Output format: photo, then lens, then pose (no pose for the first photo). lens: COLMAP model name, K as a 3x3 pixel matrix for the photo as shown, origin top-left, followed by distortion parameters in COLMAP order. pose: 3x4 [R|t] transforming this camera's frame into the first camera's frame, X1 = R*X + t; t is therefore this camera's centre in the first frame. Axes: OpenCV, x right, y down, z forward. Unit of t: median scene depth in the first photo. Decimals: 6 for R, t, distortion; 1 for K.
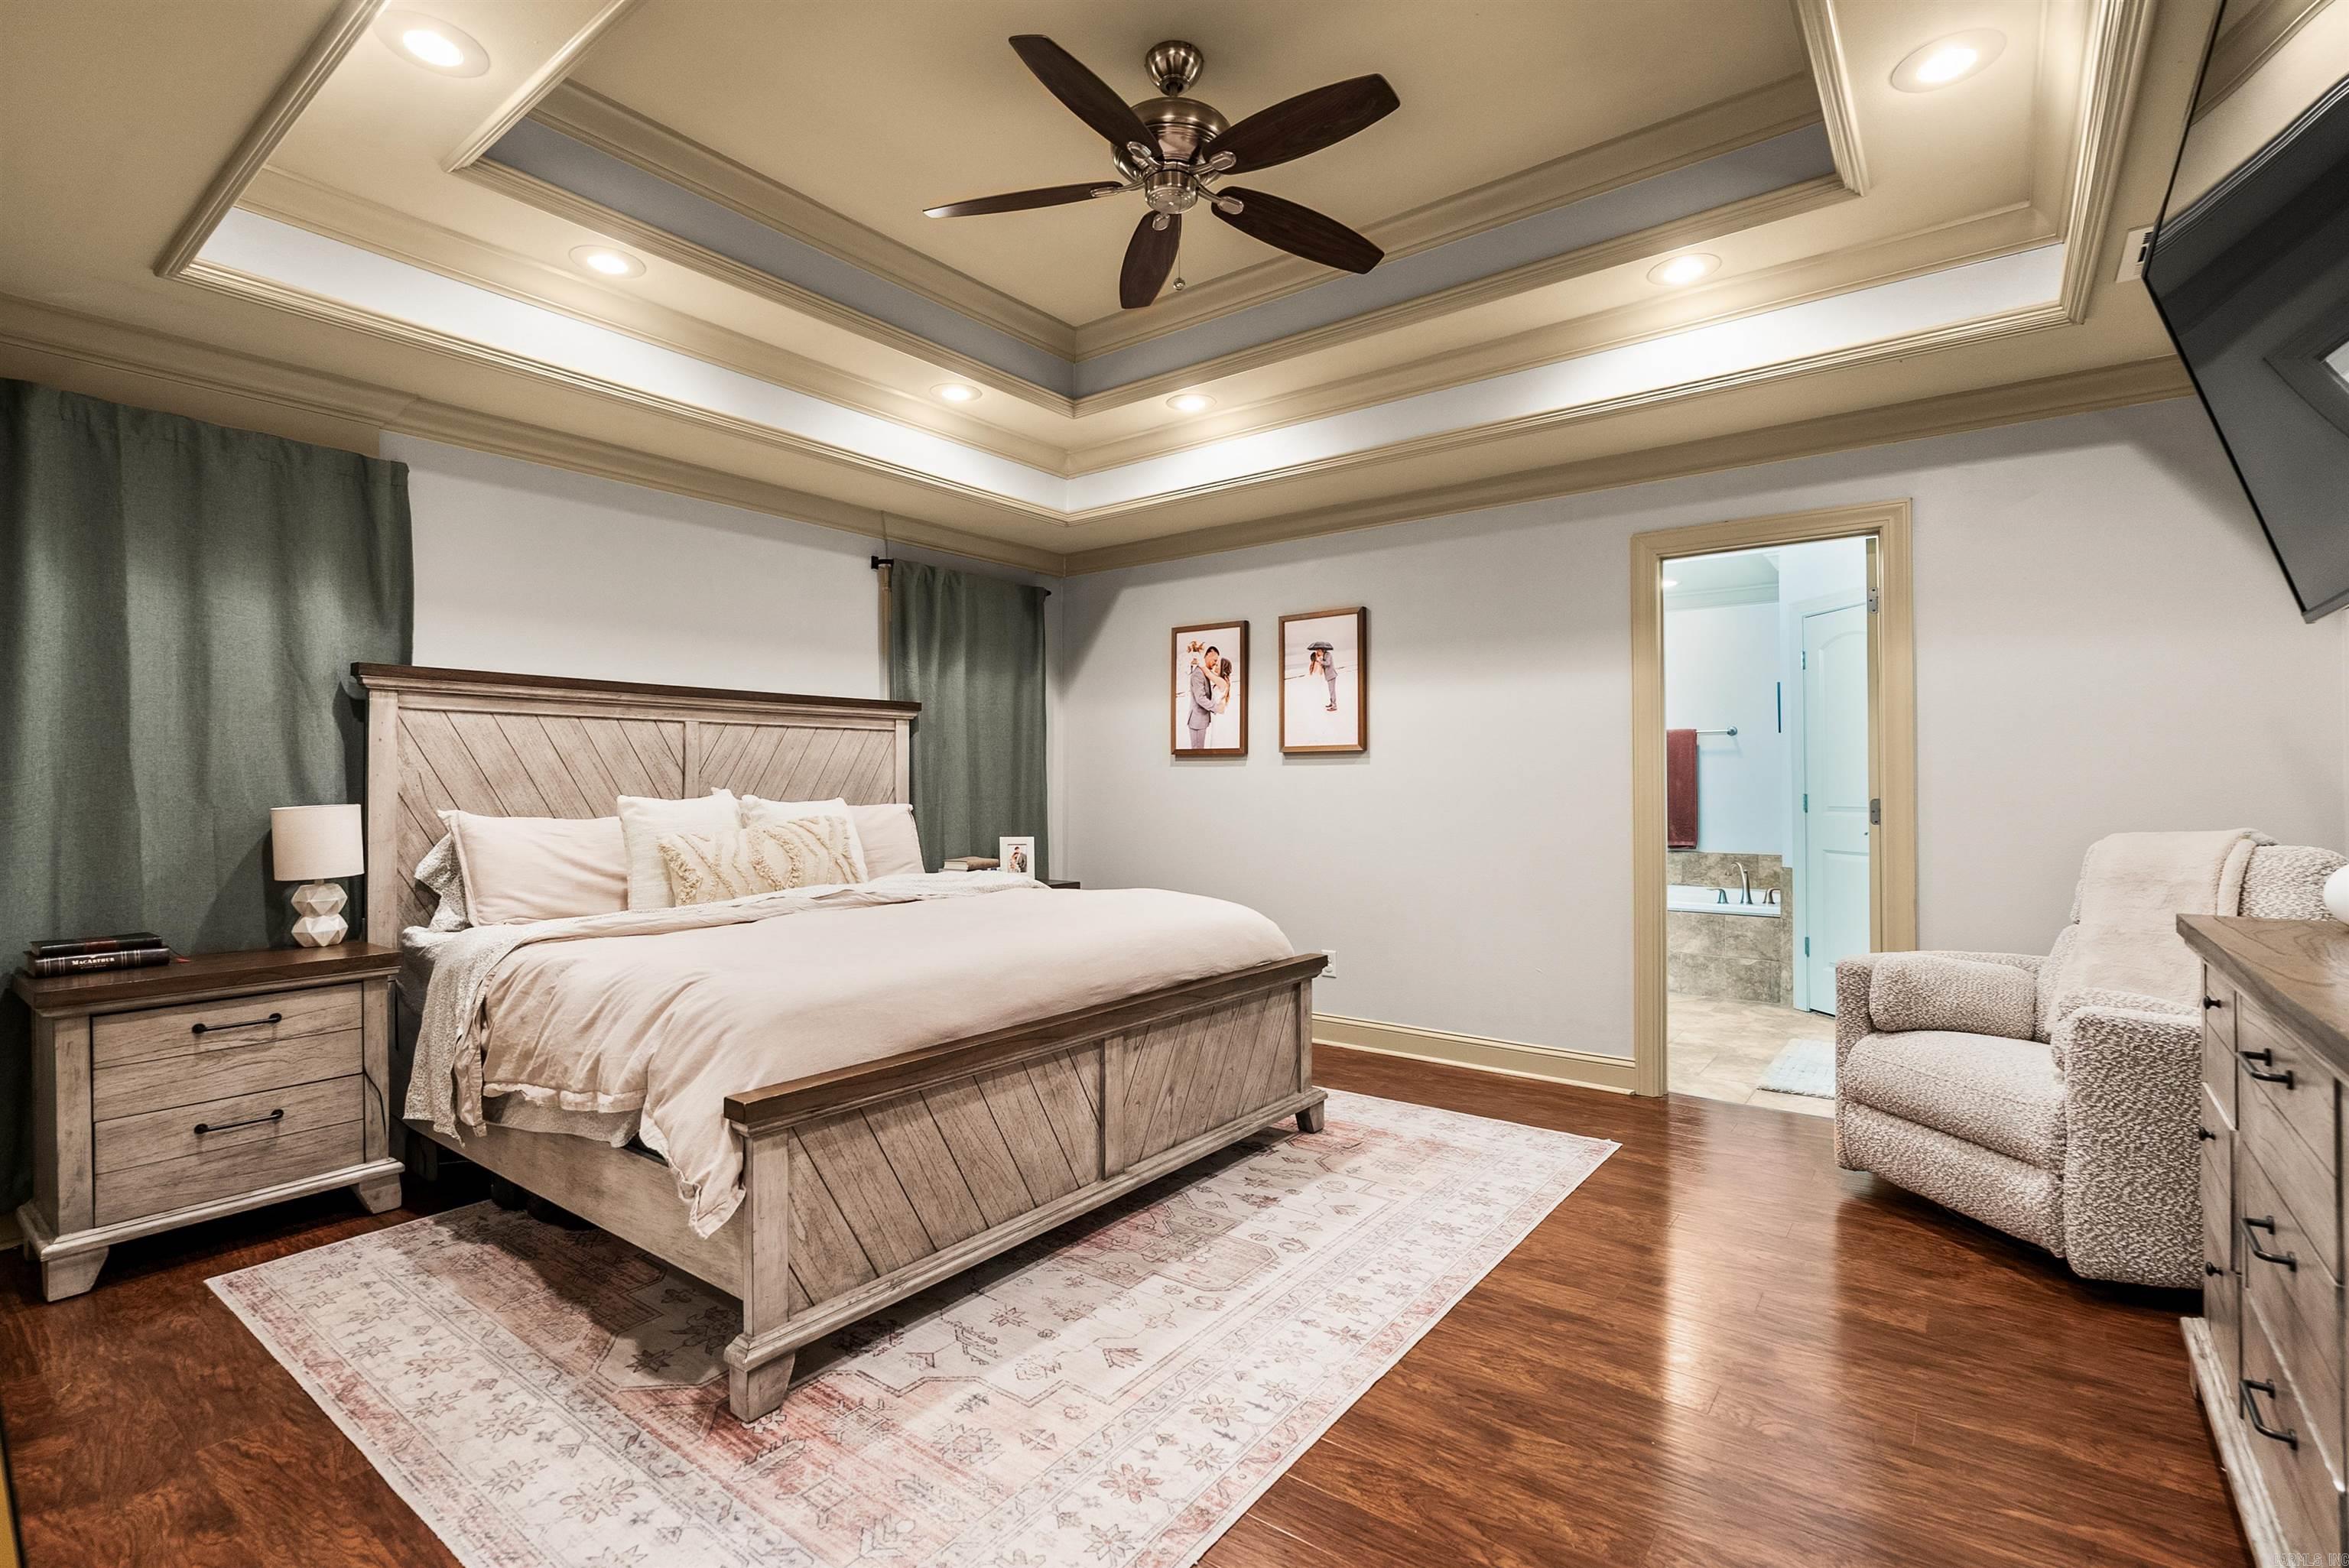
lens RADIAL K [[1072.1, 0, 1175.4], [0, 1072.1, 791.8], [0, 0, 1]] dist [-0.006268, 0.001805]
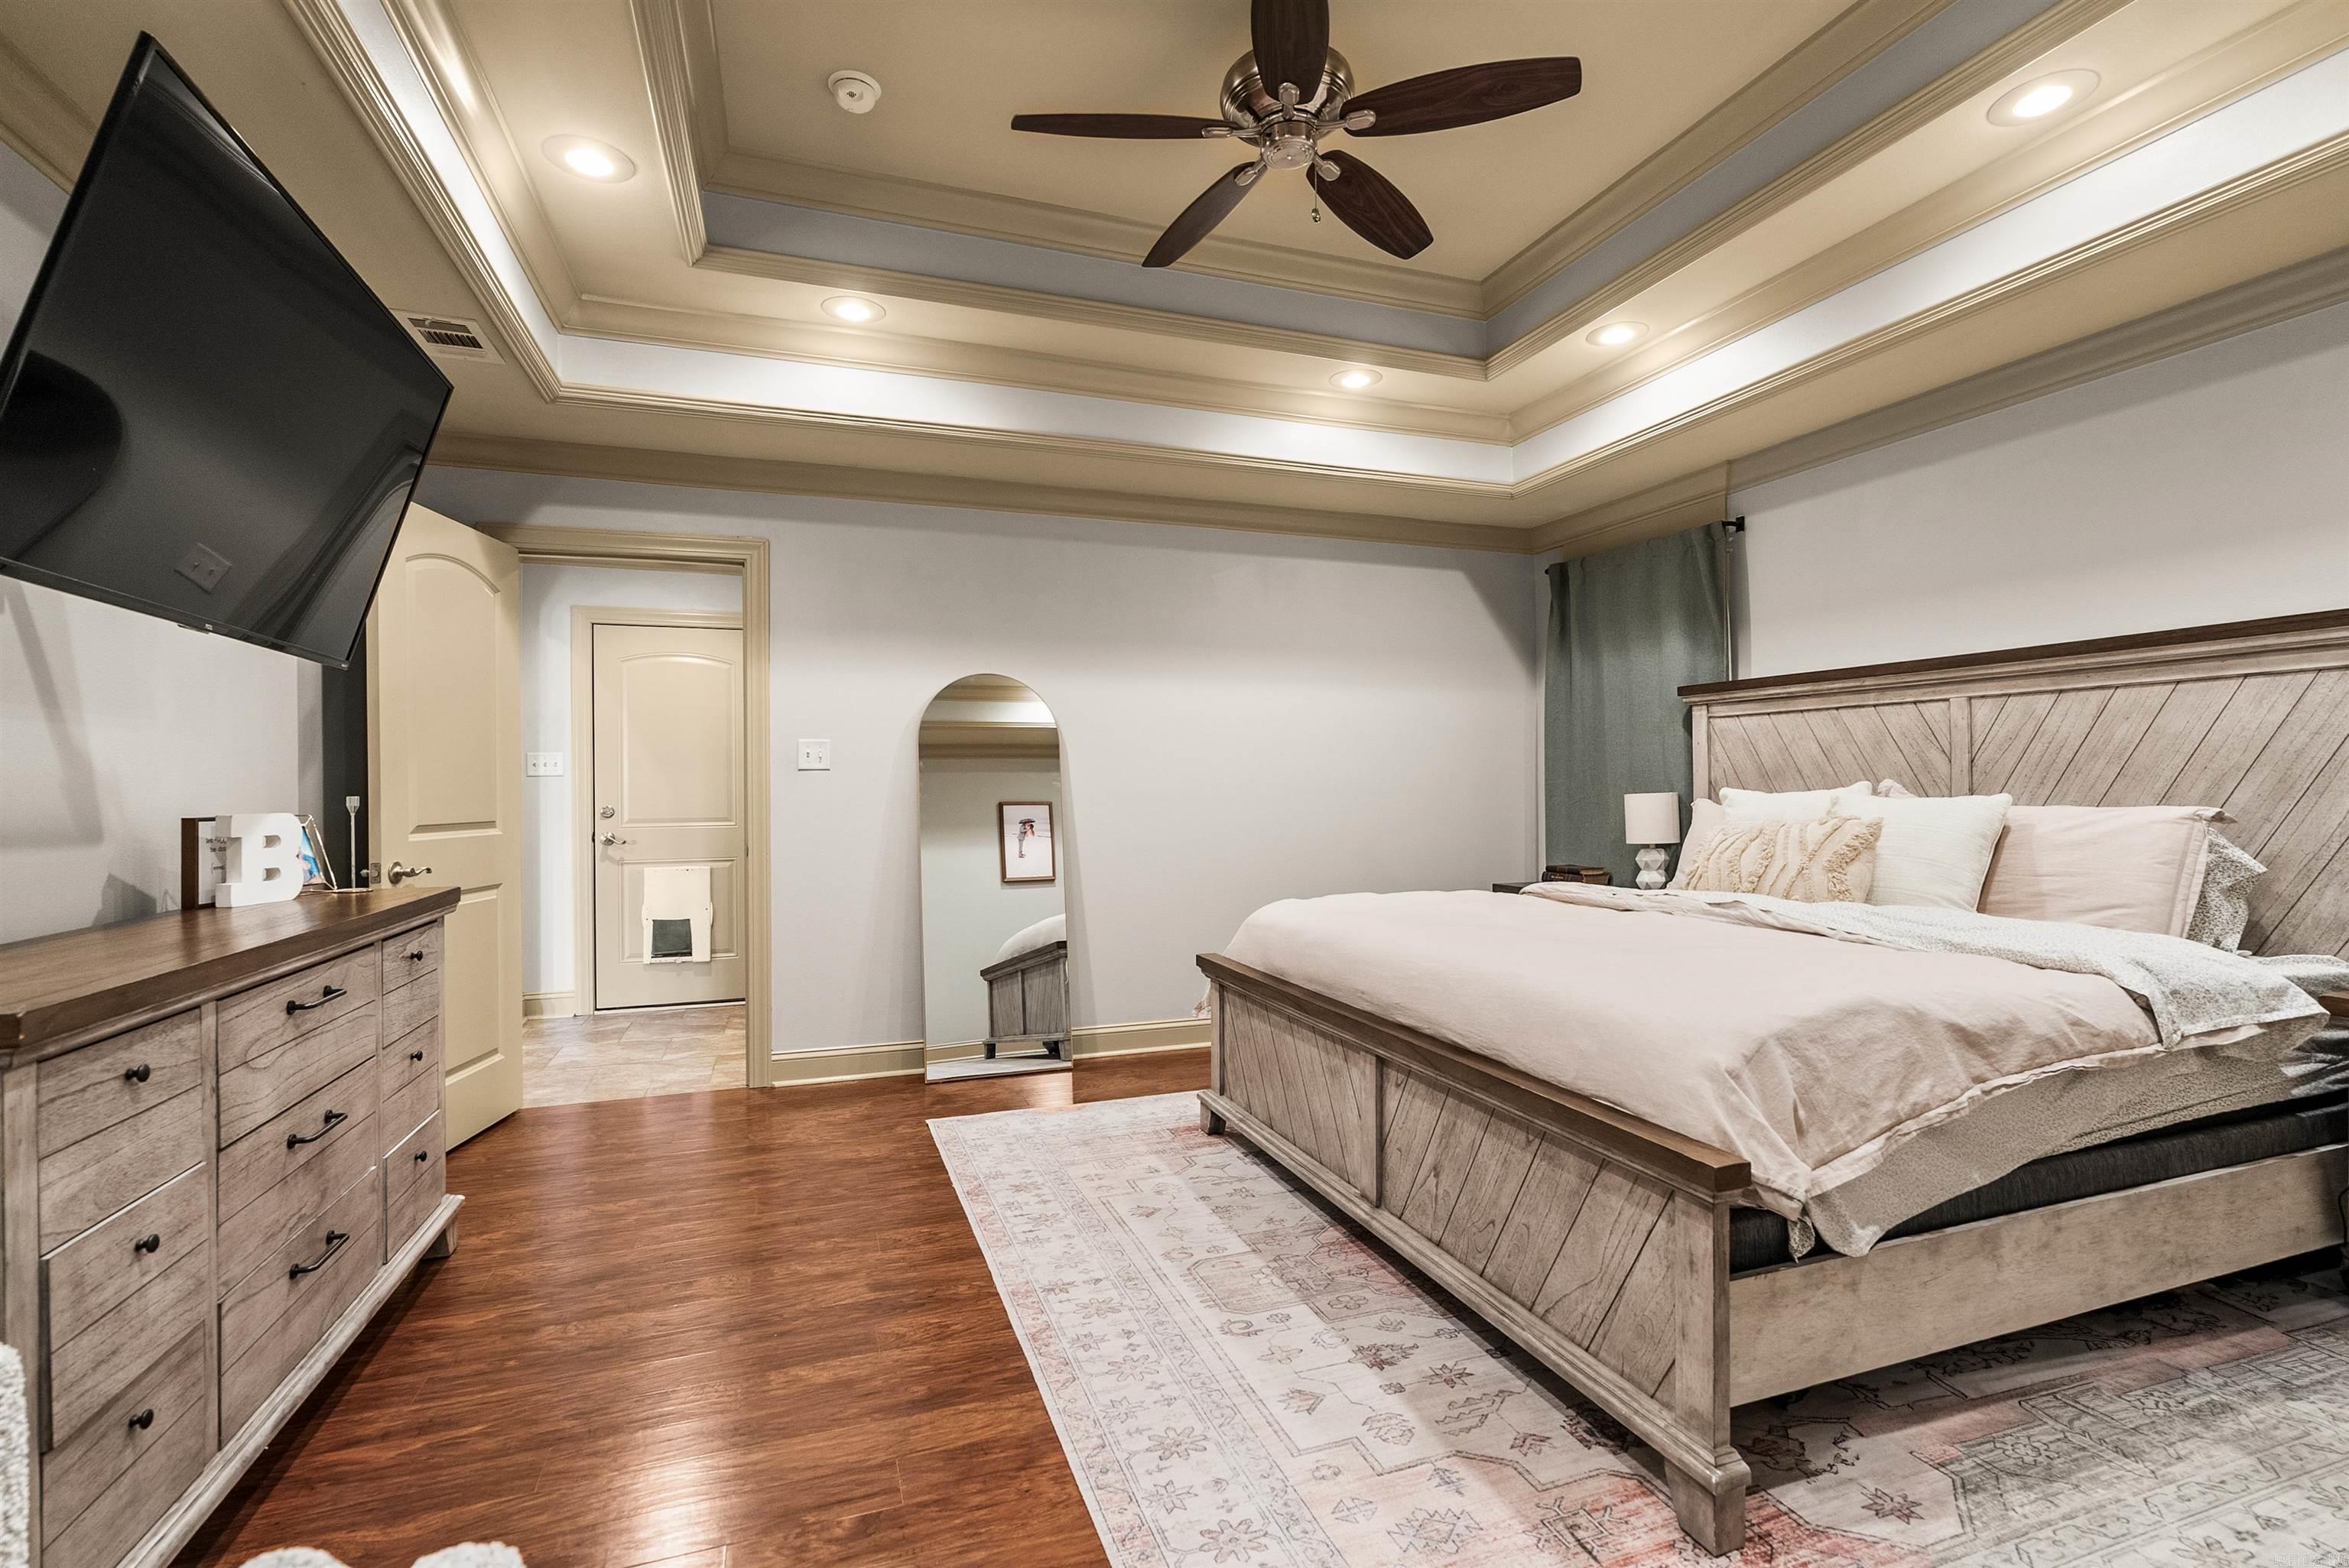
lens RADIAL K [[1072.1, 0, 1175.4], [0, 1072.1, 791.8], [0, 0, 1]] dist [-0.006268, 0.001805]
pose [[-0.545687, 0.010866, -0.837919, 0.750855], [0.003638, 0.999937, 0.010598, -0.006516], [0.837981, 0.002735, -0.545692, 1.268039]]
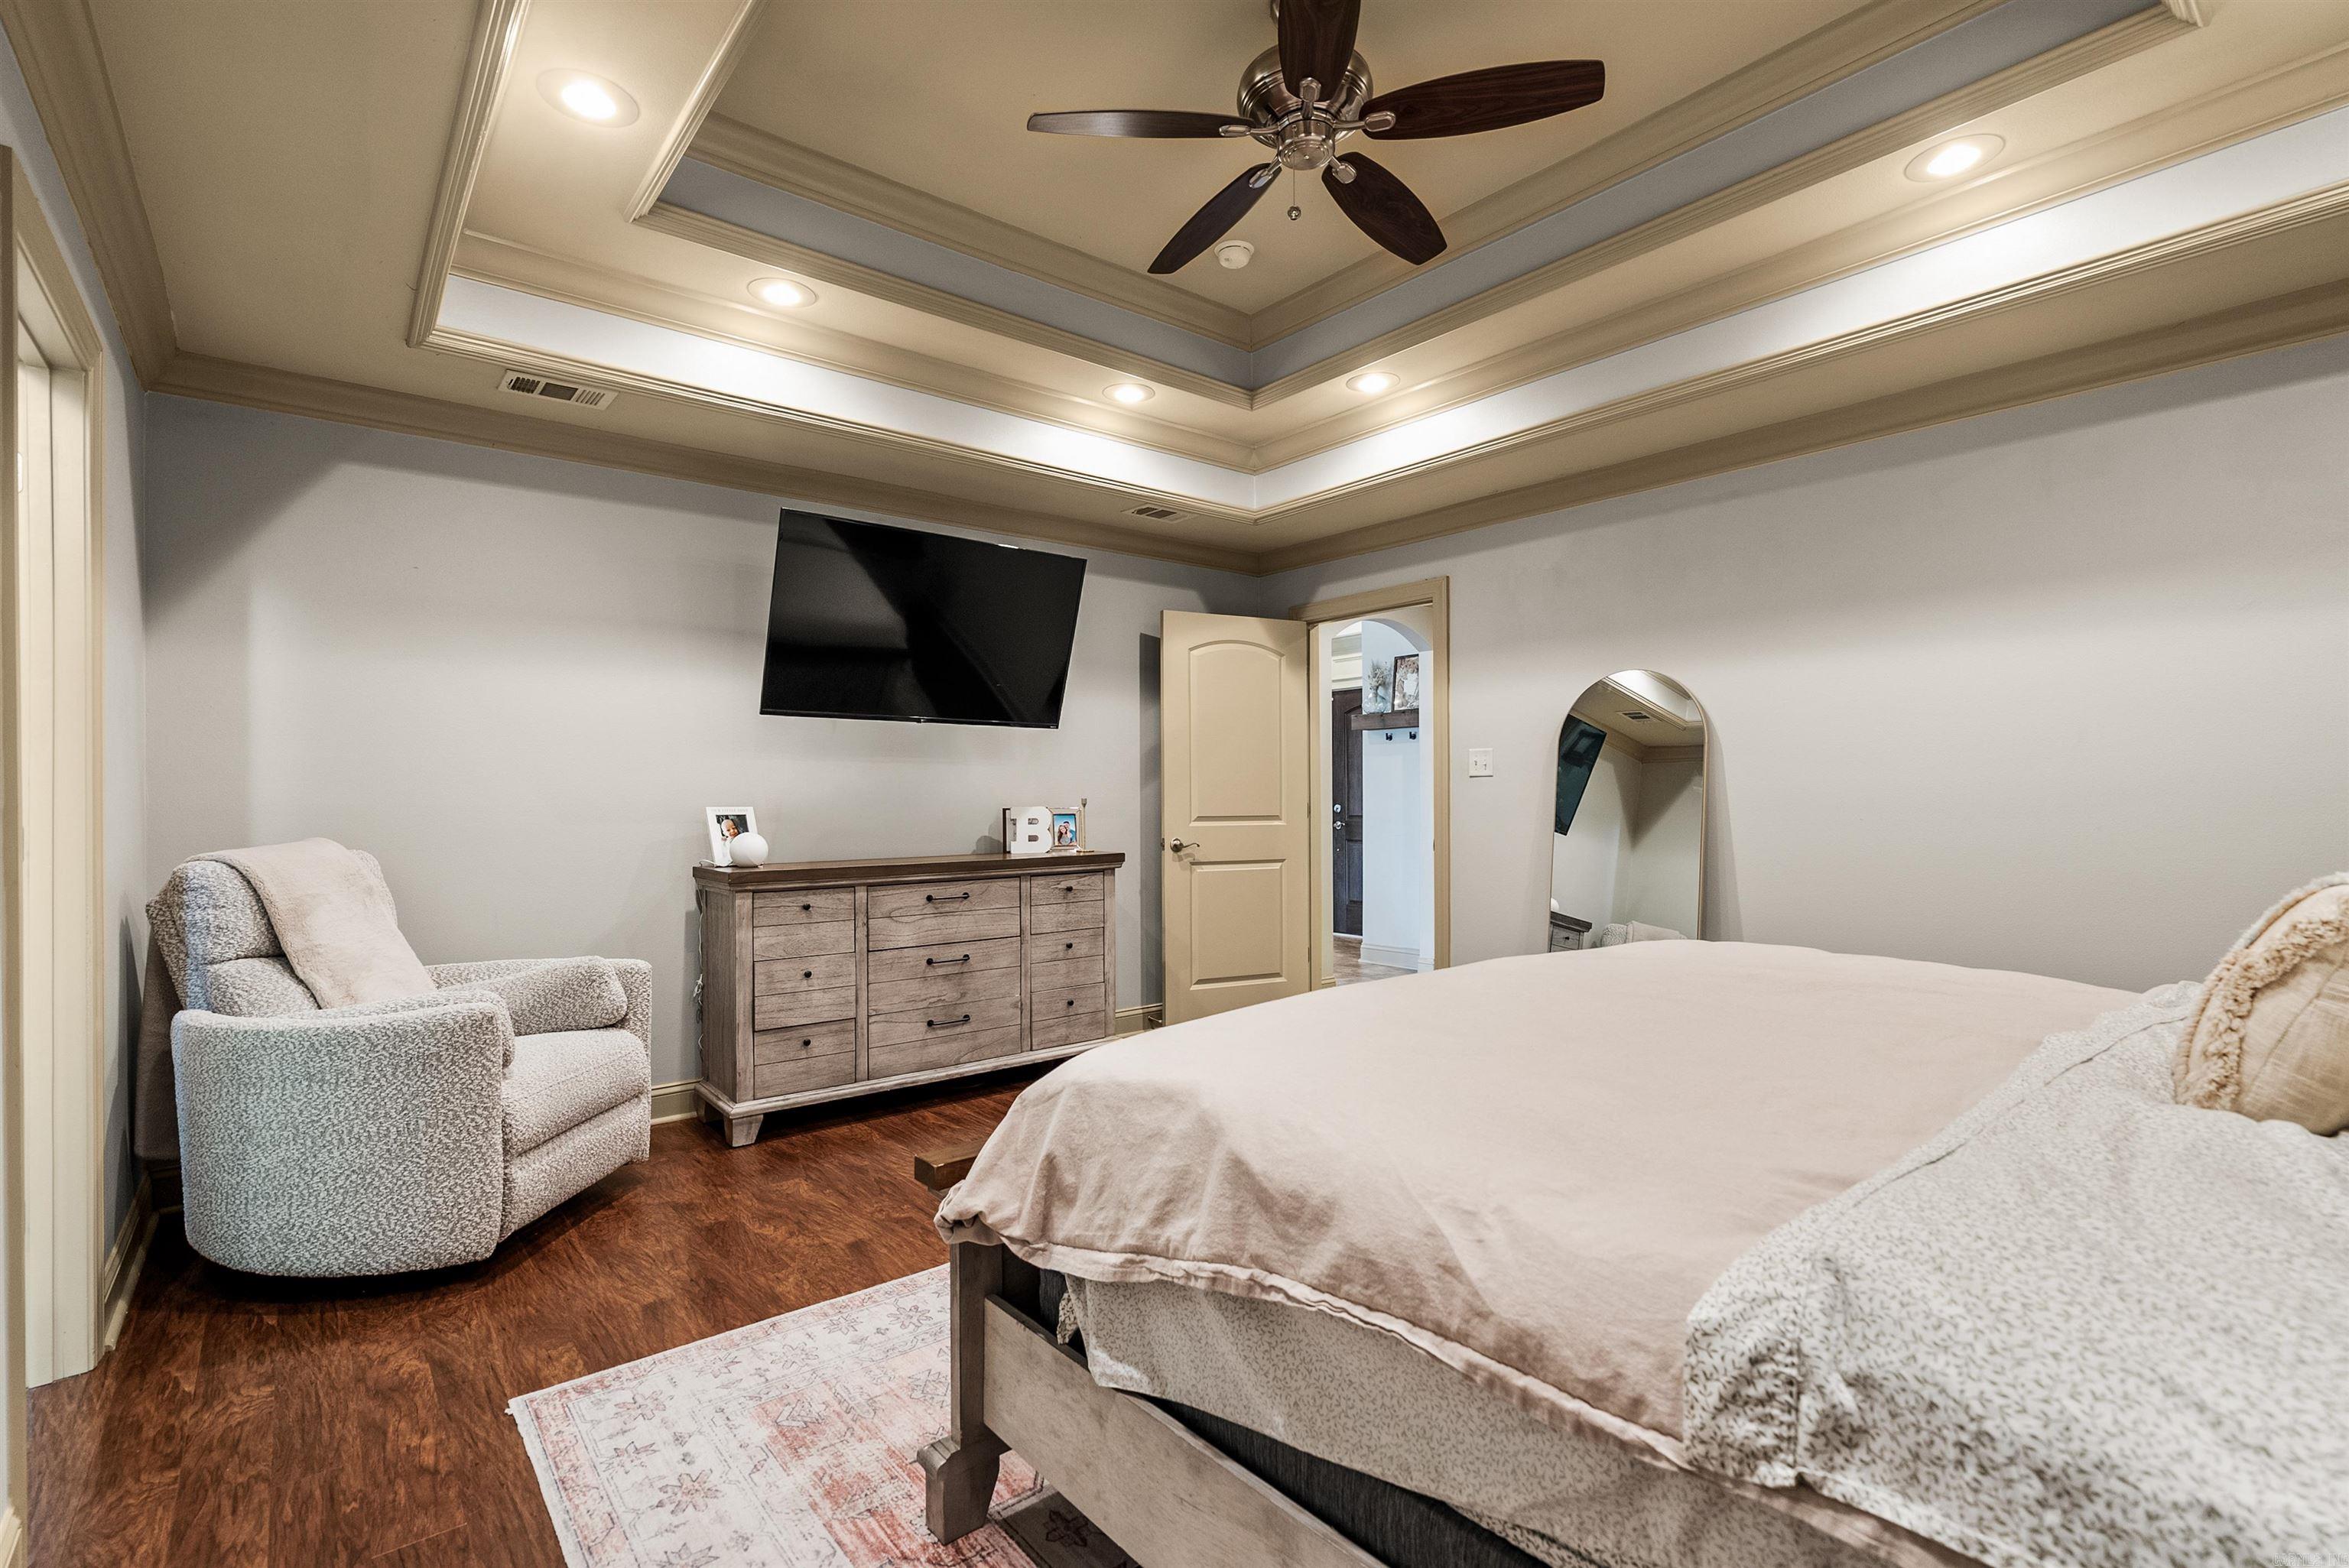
lens RADIAL K [[1083.7, 0, 1181.5], [0, 1083.7, 799.5], [0, 0, 1]] dist [-0.005082, 0.001411]
pose [[-0.972395, 0.007170, 0.233232, -0.101618], [0.009222, 0.999928, 0.007708, -0.005109], [-0.233160, 0.009646, -0.972391, 1.721619]]
